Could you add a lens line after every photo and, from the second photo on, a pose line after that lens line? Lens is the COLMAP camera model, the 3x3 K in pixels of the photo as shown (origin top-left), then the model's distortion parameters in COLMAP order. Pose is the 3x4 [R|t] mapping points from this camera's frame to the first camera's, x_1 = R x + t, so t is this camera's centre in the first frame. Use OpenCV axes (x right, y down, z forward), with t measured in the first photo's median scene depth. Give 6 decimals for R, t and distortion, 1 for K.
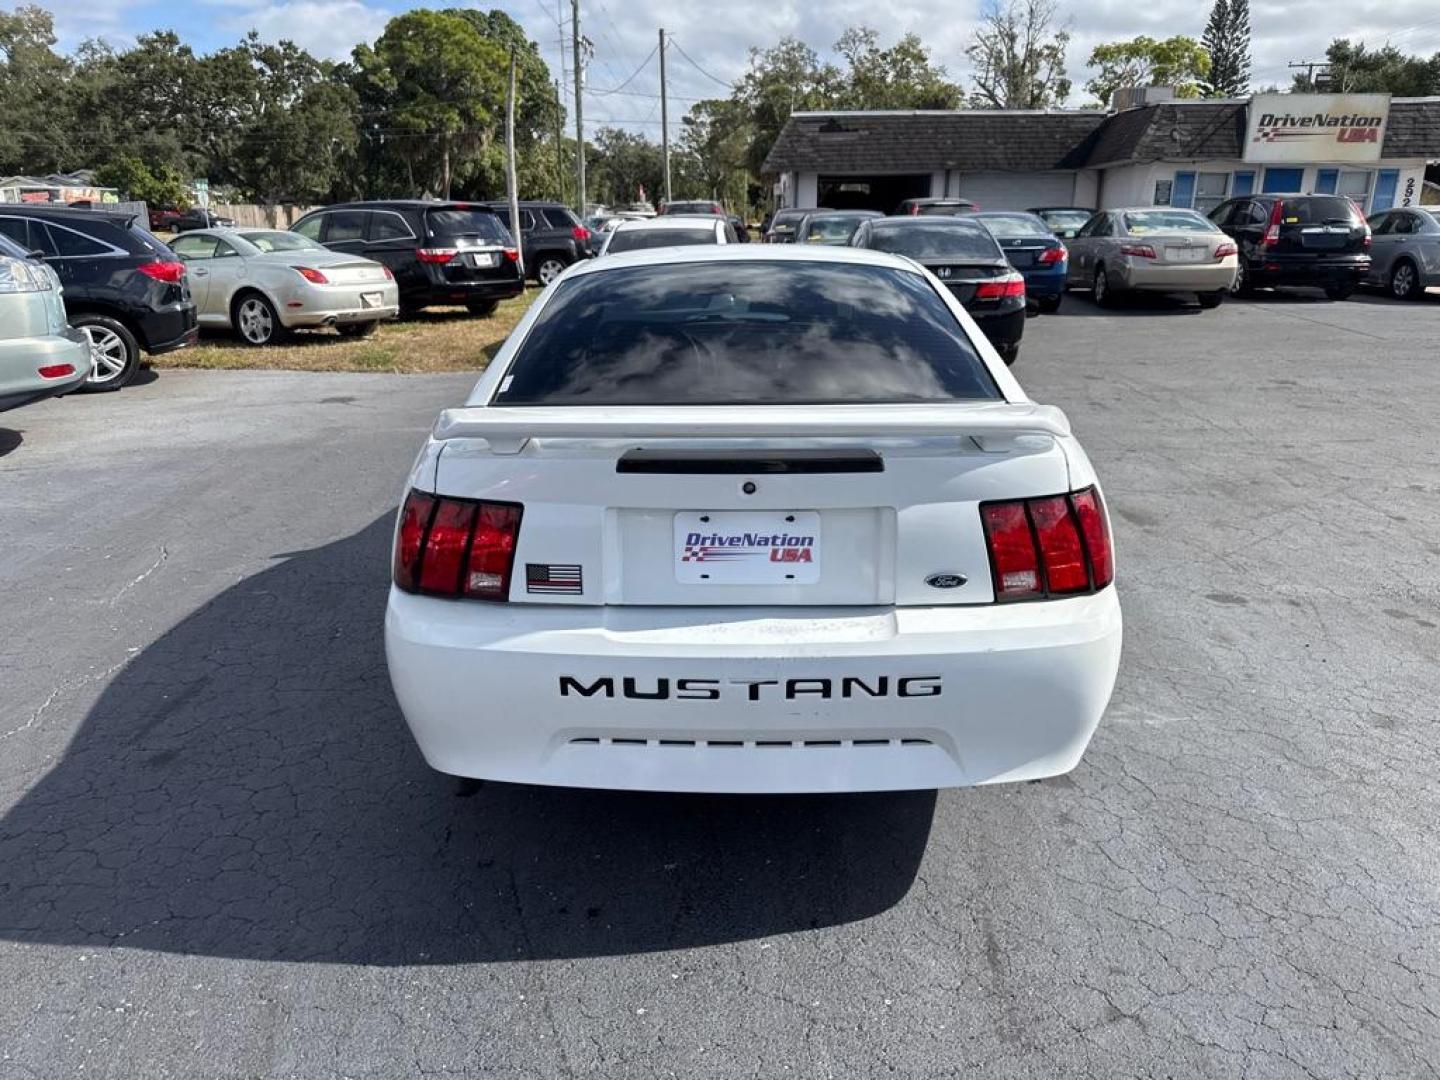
lens RADIAL K [[1021.8, 0, 717.0], [0, 1021.8, 555.3], [0, 0, 1]] dist [0.006555, -0.007796]
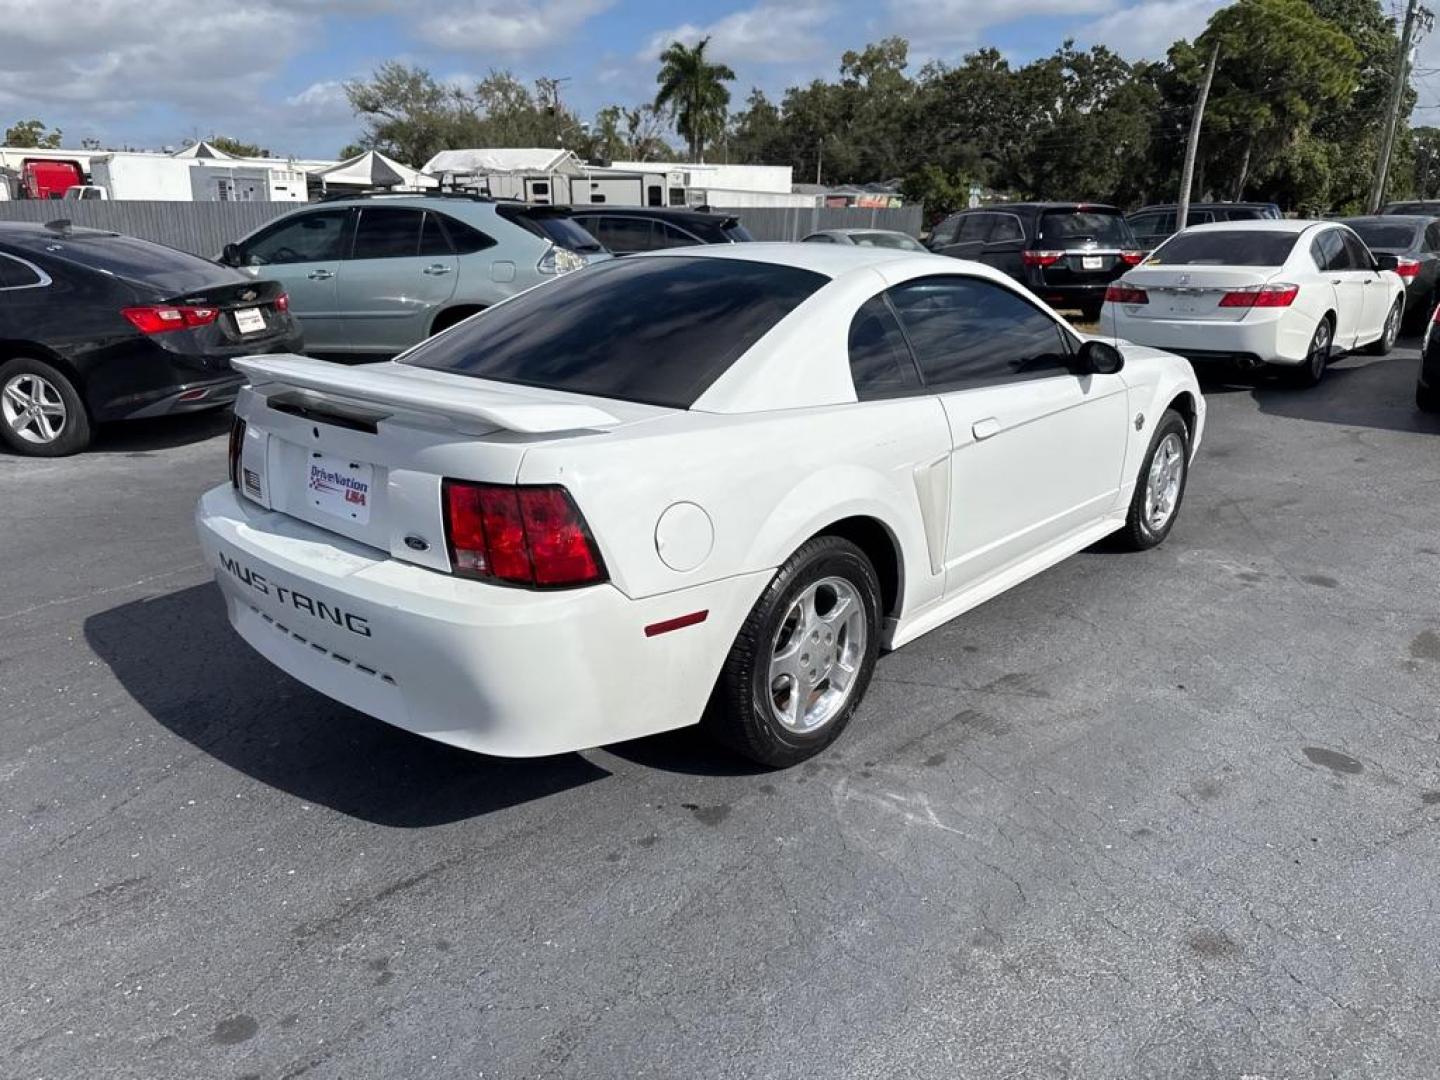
lens RADIAL K [[1007.8, 0, 721.4], [0, 1007.8, 575.3], [0, 0, 1]] dist [0.007732, -0.007756]
pose [[0.763690, 0.218382, -0.607525, 1.124475], [-0.206895, 0.974205, 0.090111, -0.105055], [0.611532, 0.056877, 0.789173, 0.341837]]
